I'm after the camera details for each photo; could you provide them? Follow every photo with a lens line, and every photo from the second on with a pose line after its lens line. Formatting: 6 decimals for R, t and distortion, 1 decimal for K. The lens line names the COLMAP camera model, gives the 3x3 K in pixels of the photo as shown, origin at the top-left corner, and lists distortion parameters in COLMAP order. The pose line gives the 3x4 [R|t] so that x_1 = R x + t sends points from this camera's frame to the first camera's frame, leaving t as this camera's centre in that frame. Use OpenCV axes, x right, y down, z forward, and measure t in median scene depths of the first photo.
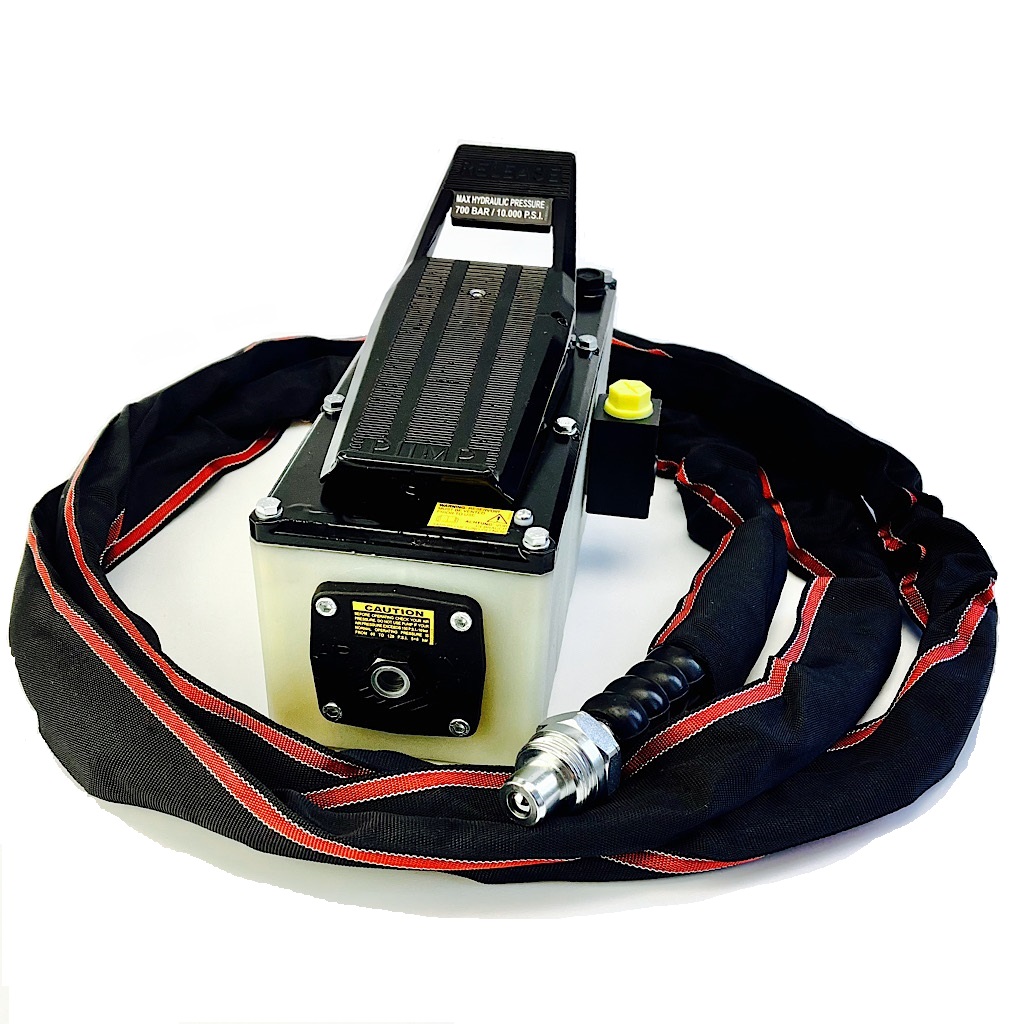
lens RADIAL K [[1478.9, 0, 512.0], [0, 1478.9, 512.0], [0, 0, 1]] dist [0.205902, 0.026371]
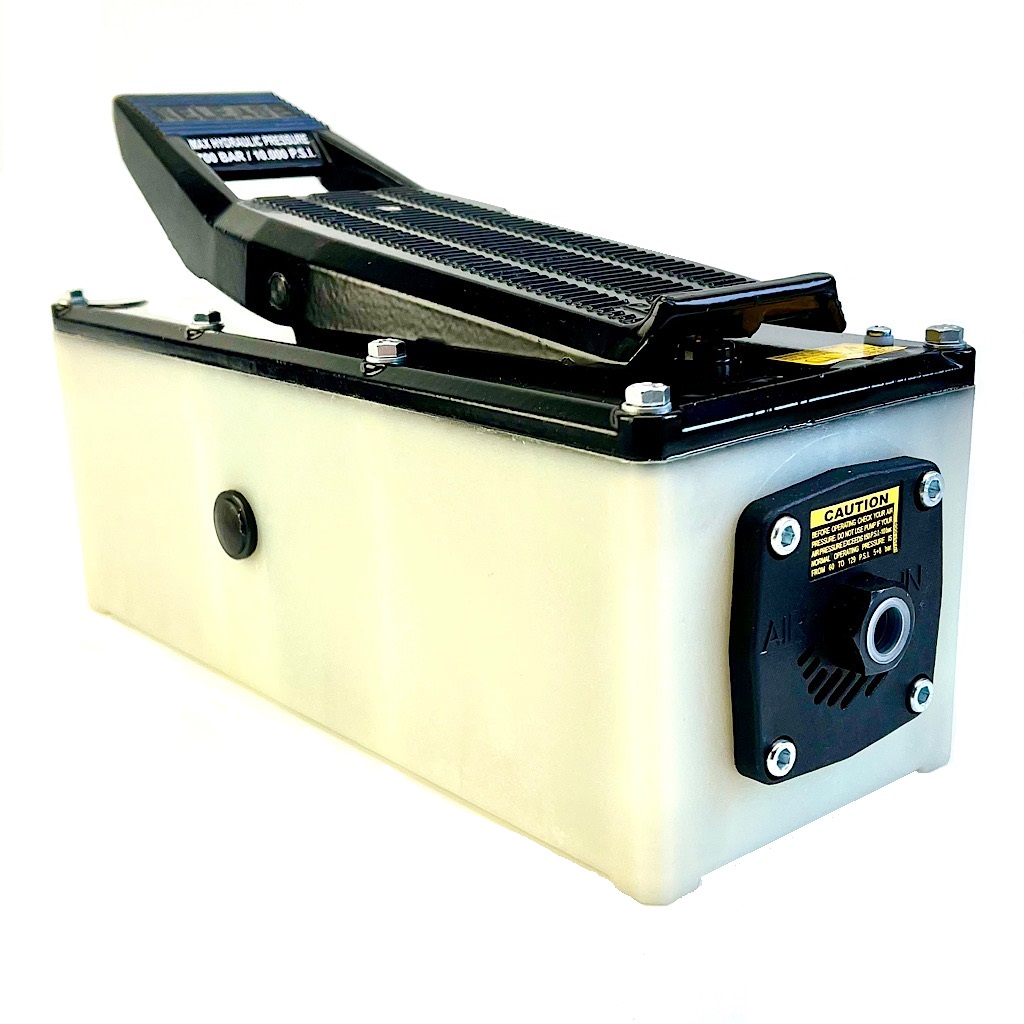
lens RADIAL K [[1478.9, 0, 512.0], [0, 1478.9, 512.0], [0, 0, 1]] dist [0.205902, 0.026371]
pose [[0.657216, -0.258688, 0.707918, -0.582154], [0.432690, 0.898554, -0.073350, 0.052330], [-0.617128, 0.354516, 0.702476, 0.665555]]
